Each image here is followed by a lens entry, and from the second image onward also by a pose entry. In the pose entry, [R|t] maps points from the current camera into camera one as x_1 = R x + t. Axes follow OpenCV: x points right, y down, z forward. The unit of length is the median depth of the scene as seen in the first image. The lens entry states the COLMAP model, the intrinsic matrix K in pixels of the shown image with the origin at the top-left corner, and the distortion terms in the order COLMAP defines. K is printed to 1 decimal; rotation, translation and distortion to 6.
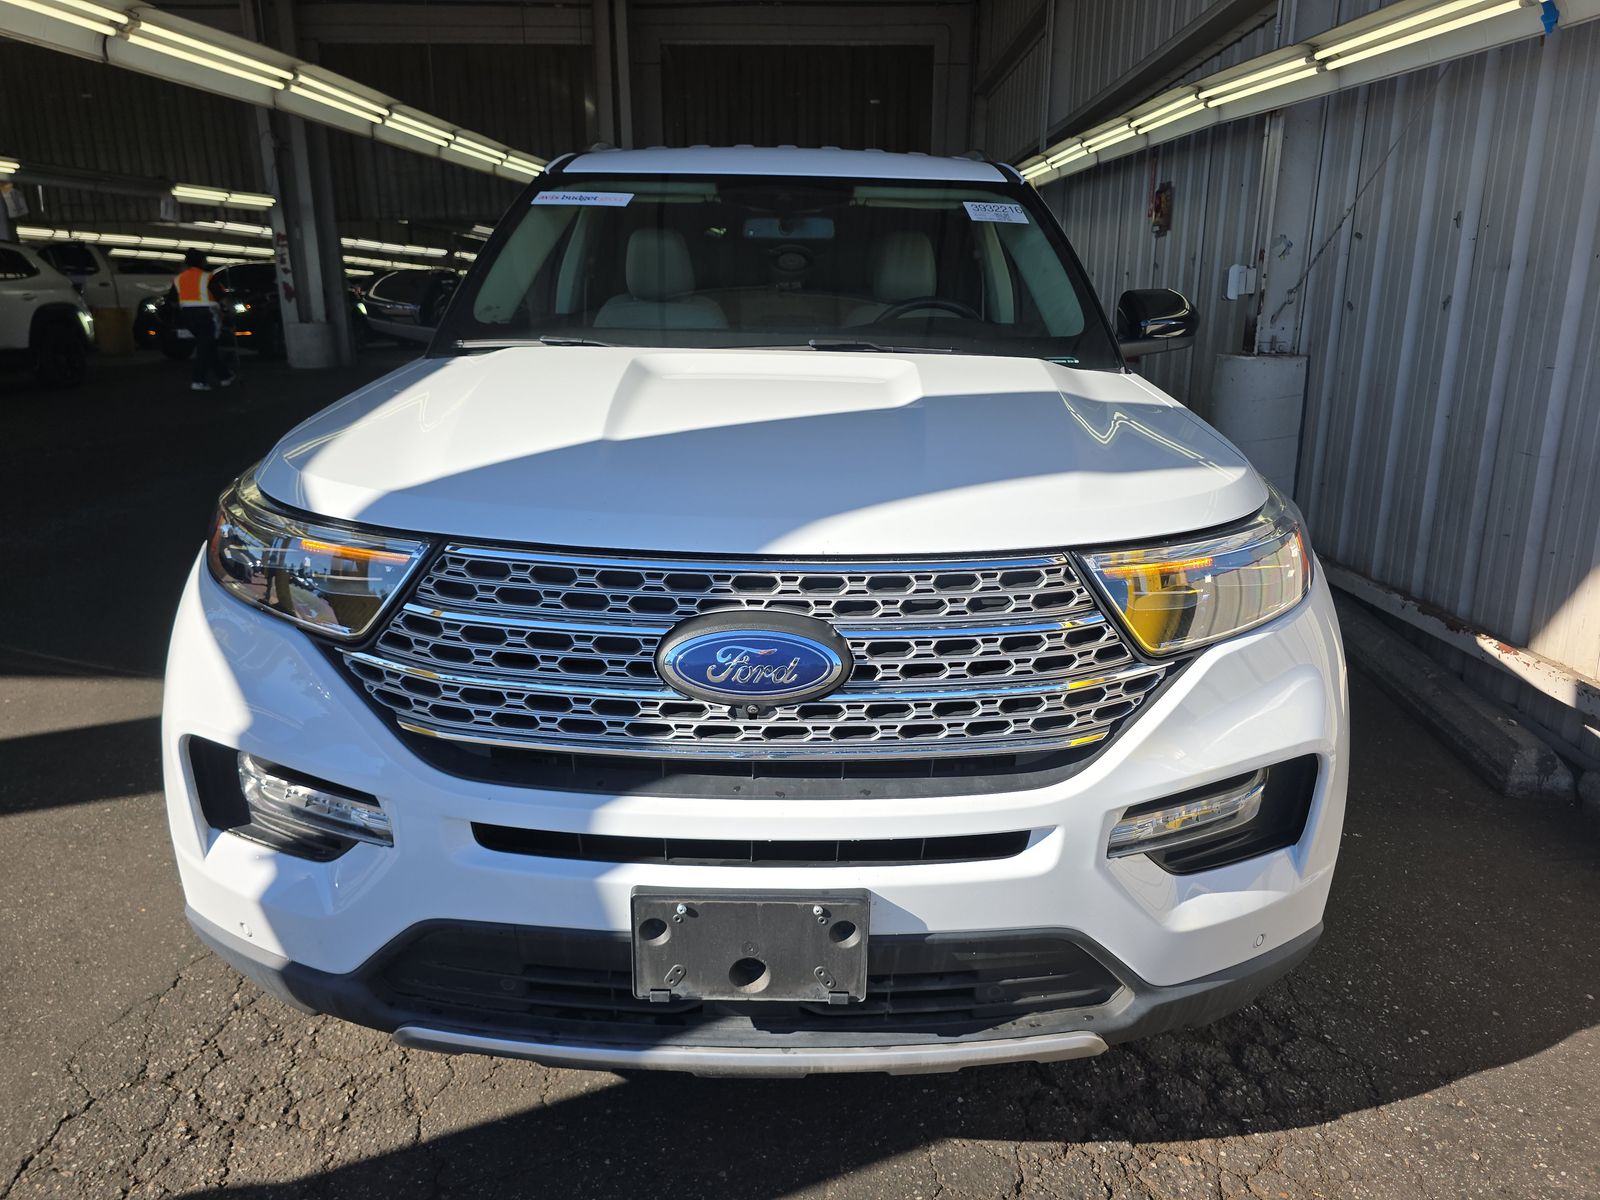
lens RADIAL K [[1082.6, 0, 800.0], [0, 1082.6, 600.0], [0, 0, 1]] dist [0.058176, -0.059231]
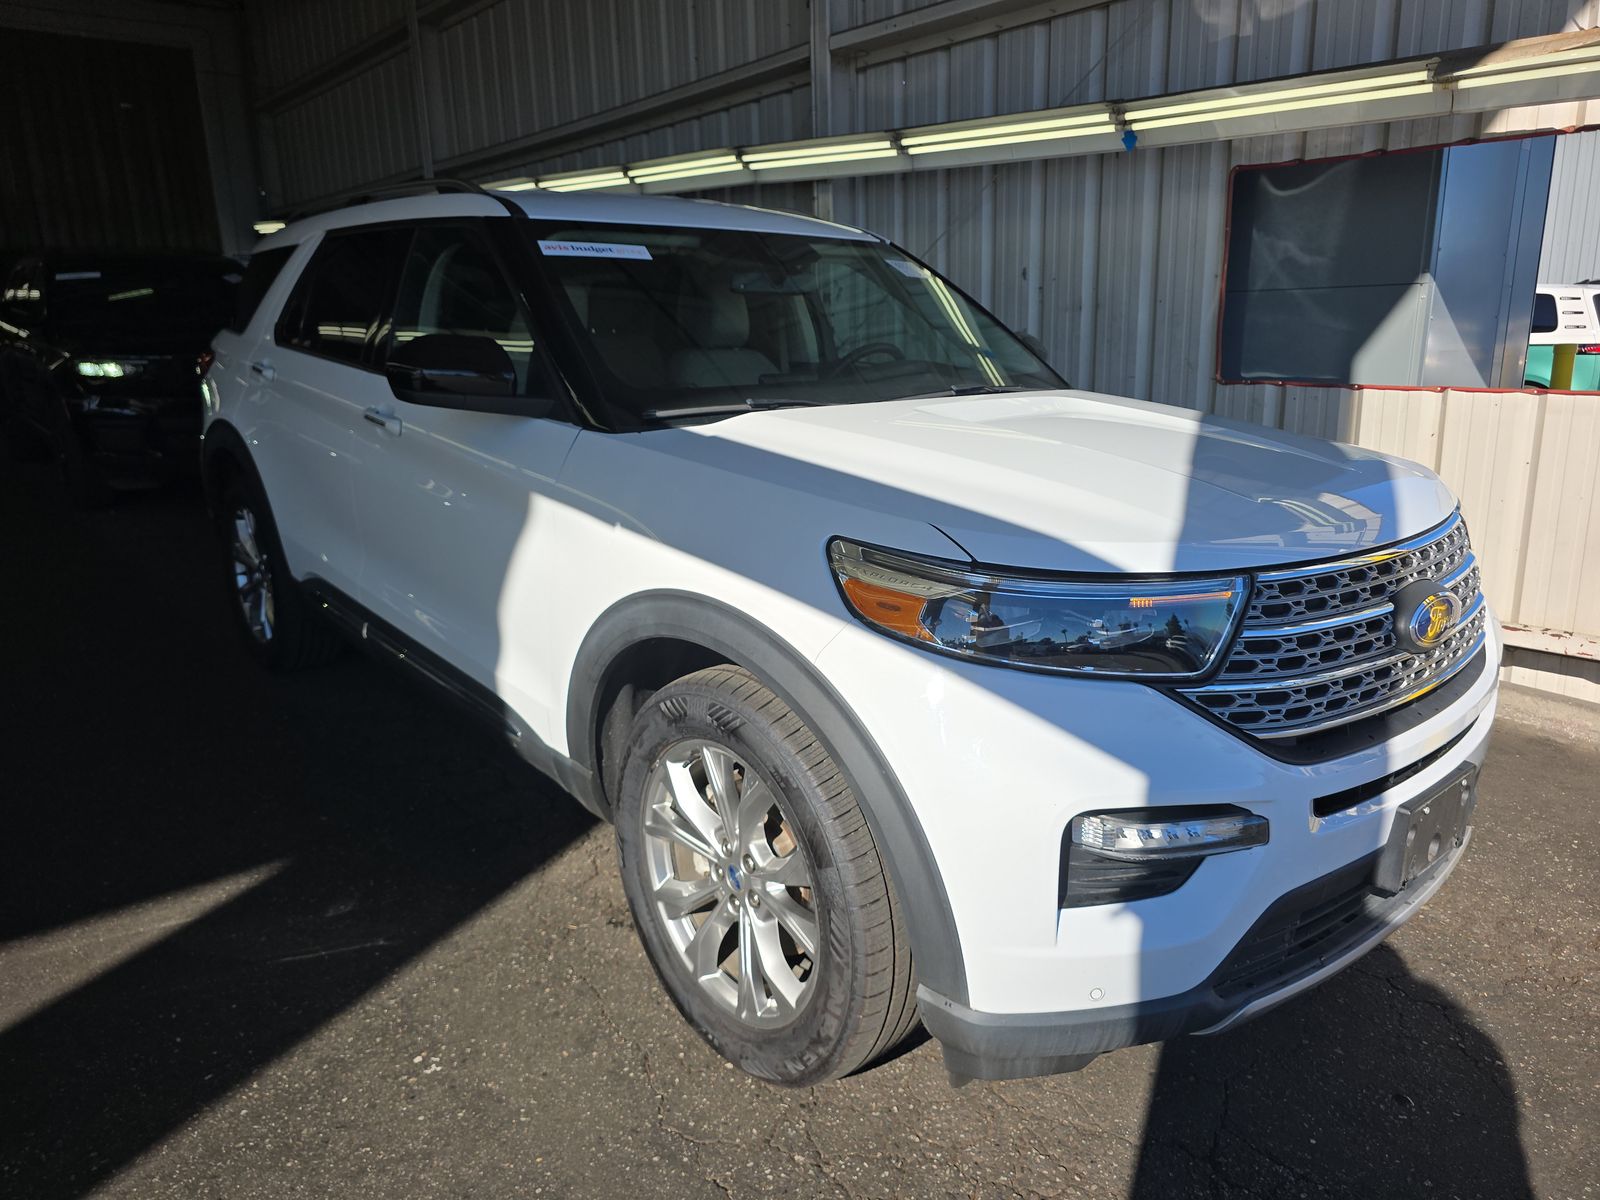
lens RADIAL K [[1082.6, 0, 800.0], [0, 1082.6, 600.0], [0, 0, 1]] dist [0.058176, -0.059231]
pose [[0.751129, -0.182443, 0.634445, -1.389545], [0.195357, 0.979438, 0.050365, -0.173170], [-0.630588, 0.086112, 0.771326, 0.392111]]
